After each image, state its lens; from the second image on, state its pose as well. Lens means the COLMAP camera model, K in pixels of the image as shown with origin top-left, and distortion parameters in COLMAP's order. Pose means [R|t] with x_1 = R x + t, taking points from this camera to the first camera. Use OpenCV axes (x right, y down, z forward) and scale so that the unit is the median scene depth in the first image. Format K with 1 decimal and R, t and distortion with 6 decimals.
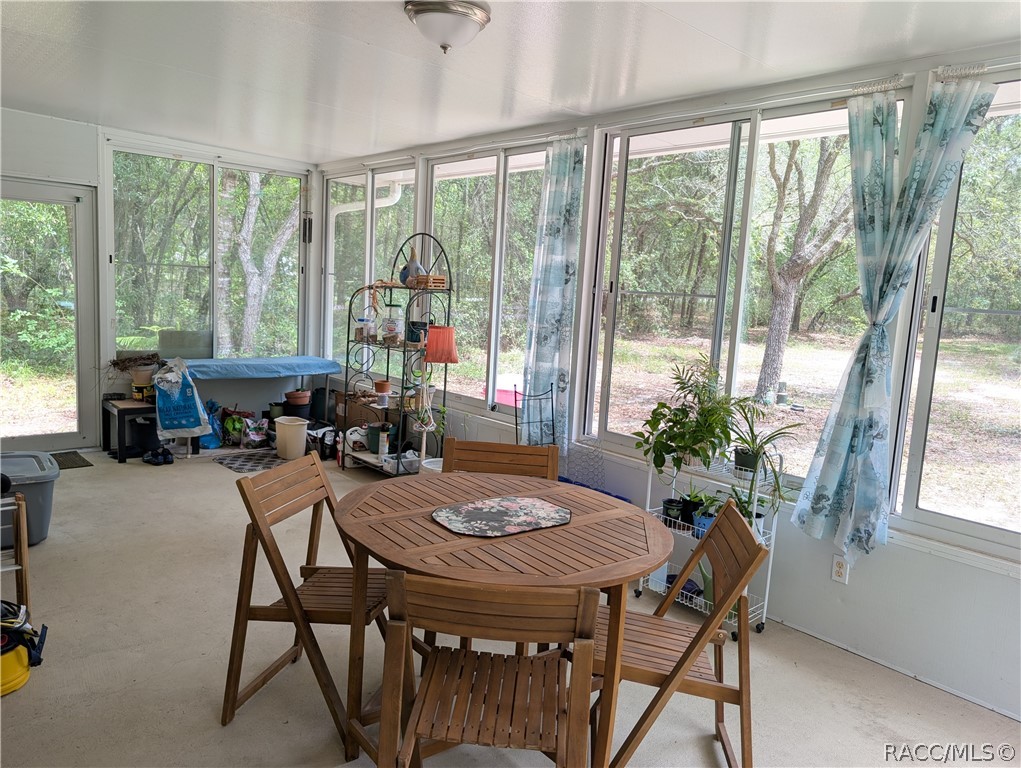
lens RADIAL K [[739.4, 0, 510.7], [0, 739.4, 384.4], [0, 0, 1]] dist [0.032118, -0.029306]
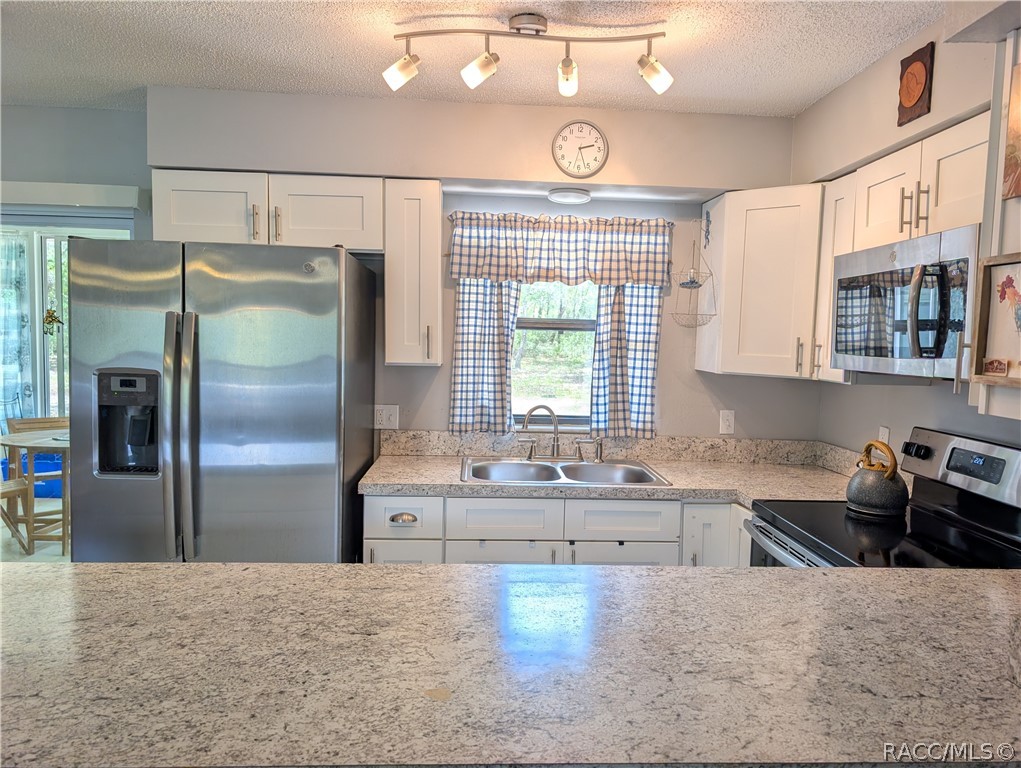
lens RADIAL K [[739.4, 0, 510.4], [0, 739.4, 393.5], [0, 0, 1]] dist [0.032118, -0.029306]
pose [[0.577894, -0.110325, 0.808620, -0.620166], [0.124973, 0.991098, 0.045907, 0.058008], [-0.806486, 0.074526, 0.586537, -0.747253]]
